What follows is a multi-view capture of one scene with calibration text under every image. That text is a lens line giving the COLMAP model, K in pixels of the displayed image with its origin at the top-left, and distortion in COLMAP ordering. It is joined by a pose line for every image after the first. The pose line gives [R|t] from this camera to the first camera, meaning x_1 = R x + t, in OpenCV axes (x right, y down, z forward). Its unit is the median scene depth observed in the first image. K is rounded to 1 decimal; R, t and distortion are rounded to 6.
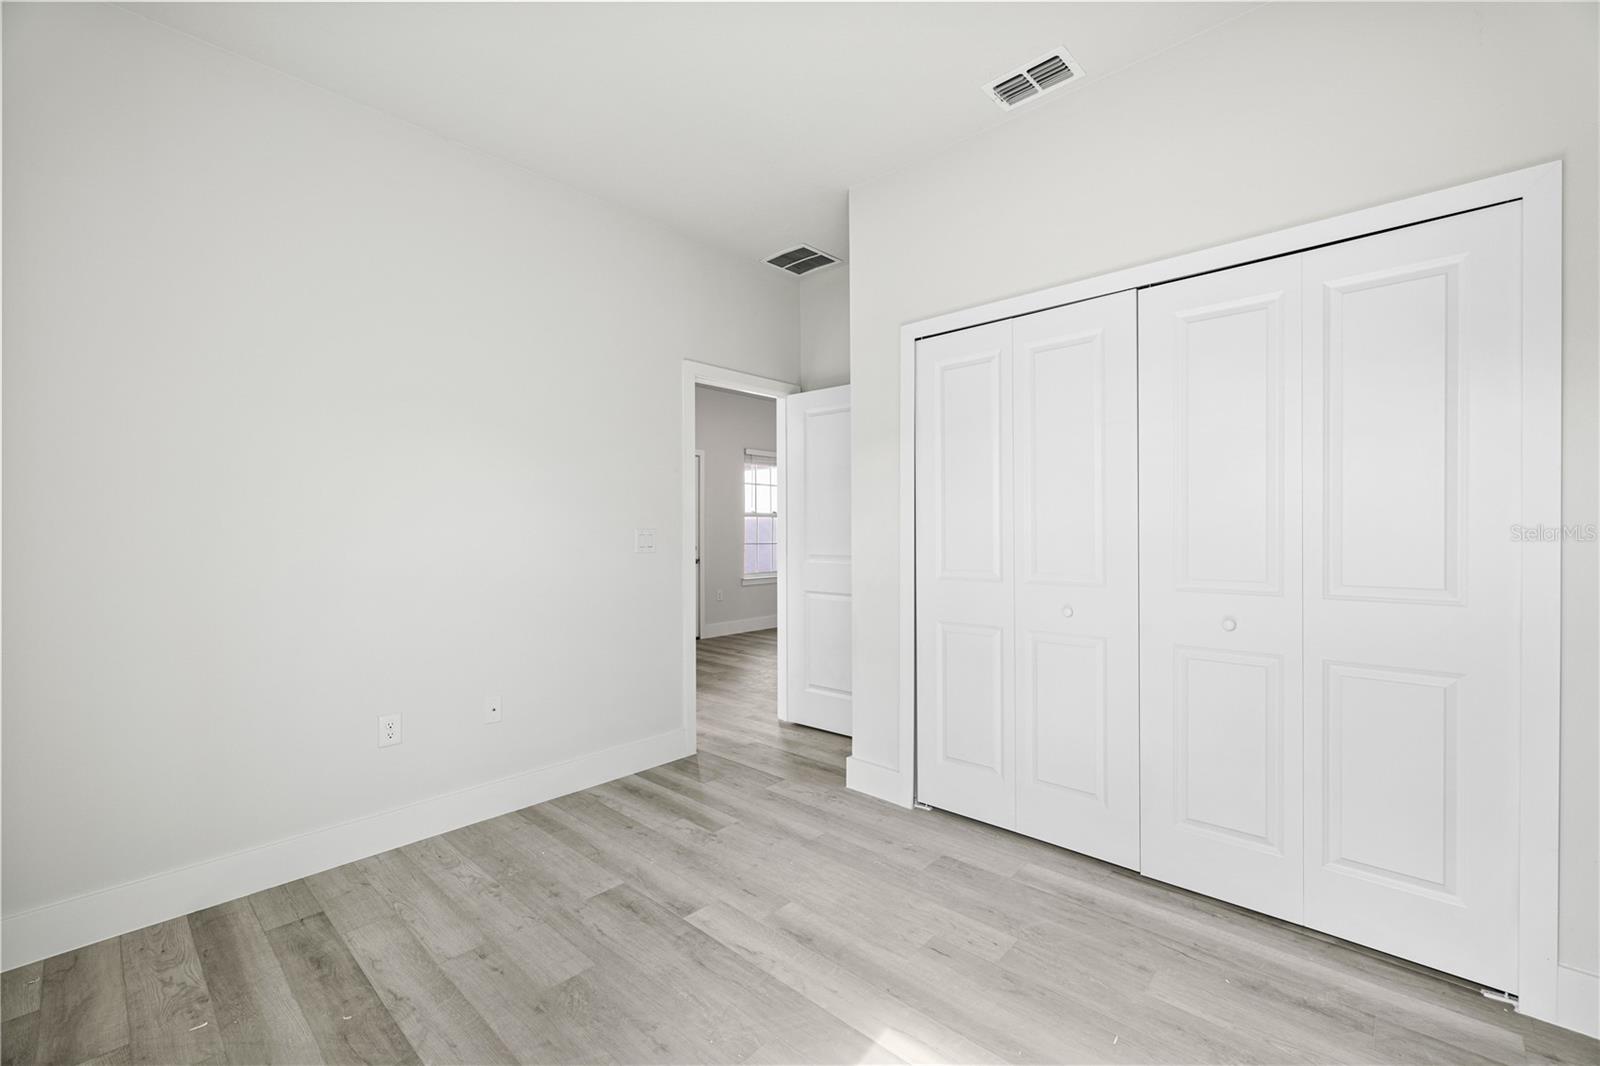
lens RADIAL K [[677.8, 0, 798.3], [0, 677.8, 531.7], [0, 0, 1]] dist [0.000370, 0.000035]
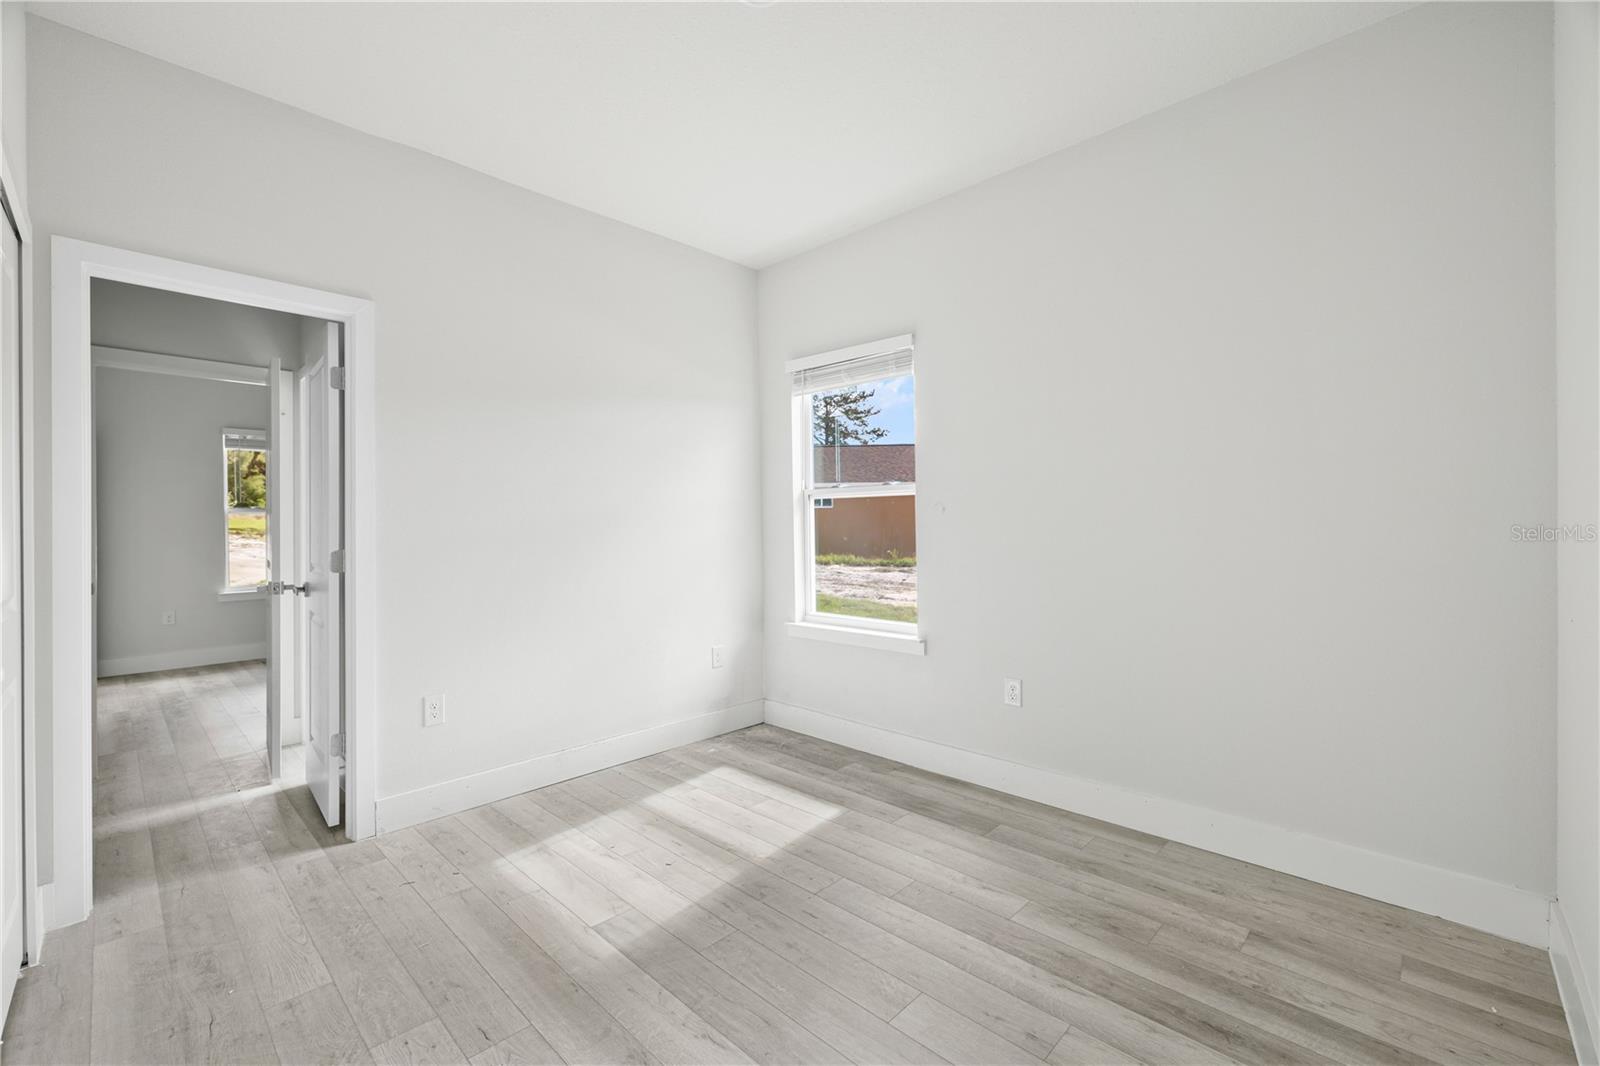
lens RADIAL K [[677.8, 0, 801.3], [0, 677.8, 528.5], [0, 0, 1]] dist [0.000370, 0.000035]
pose [[-0.999812, 0.013145, 0.014256, -0.220683], [0.013236, 0.999893, 0.006264, -0.004452], [-0.014172, 0.006451, -0.999879, 1.986997]]
